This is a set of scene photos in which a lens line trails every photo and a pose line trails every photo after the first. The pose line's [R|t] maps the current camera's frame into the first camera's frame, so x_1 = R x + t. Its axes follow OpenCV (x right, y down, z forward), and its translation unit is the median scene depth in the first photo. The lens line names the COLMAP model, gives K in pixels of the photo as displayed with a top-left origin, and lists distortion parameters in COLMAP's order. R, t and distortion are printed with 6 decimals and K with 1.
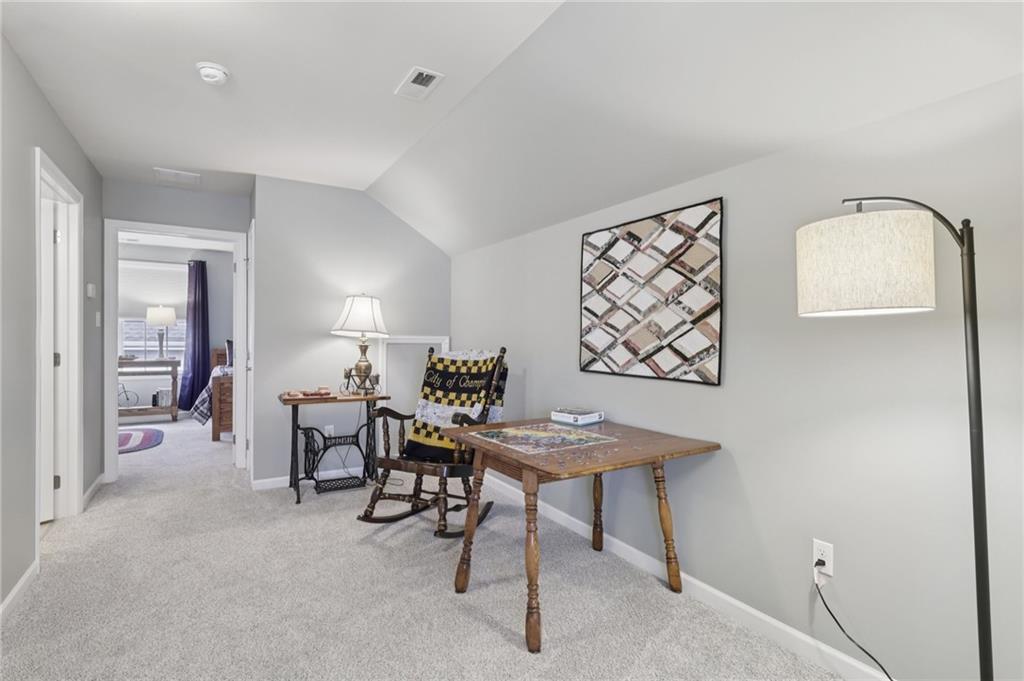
lens RADIAL K [[498.5, 0, 512.8], [0, 498.5, 339.4], [0, 0, 1]] dist [0.001250, 0.000356]
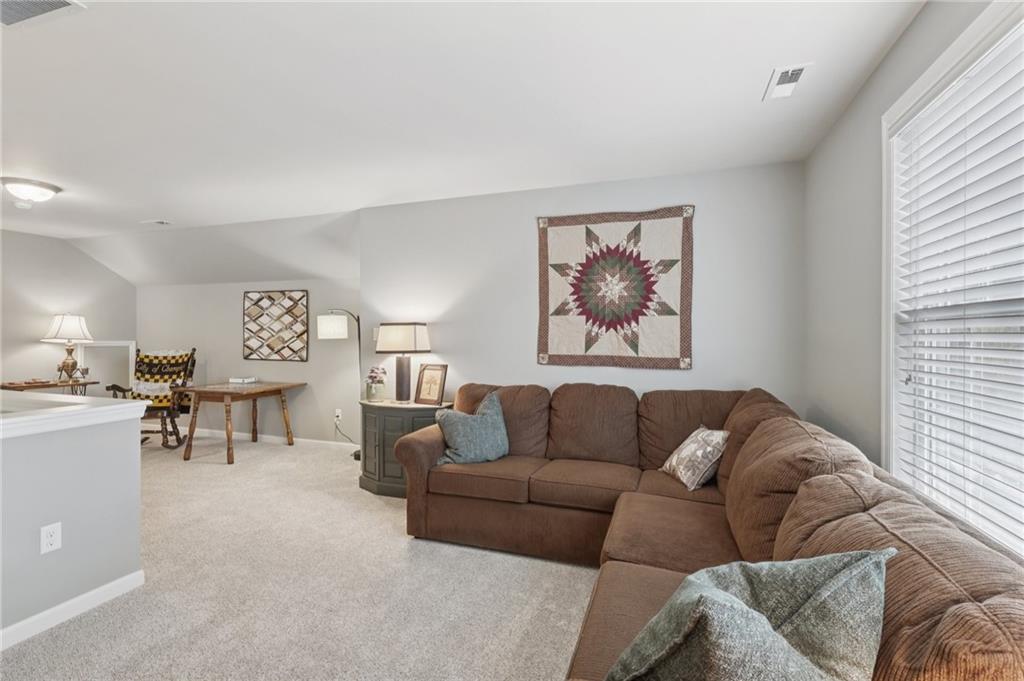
lens RADIAL K [[473.9, 0, 513.7], [0, 473.9, 341.7], [0, 0, 1]] dist [-0.004671, 0.001130]
pose [[0.766370, -0.012528, 0.642277, -0.276497], [0.002751, 0.999865, 0.016220, -0.038146], [-0.642393, -0.010664, 0.766301, -1.262195]]
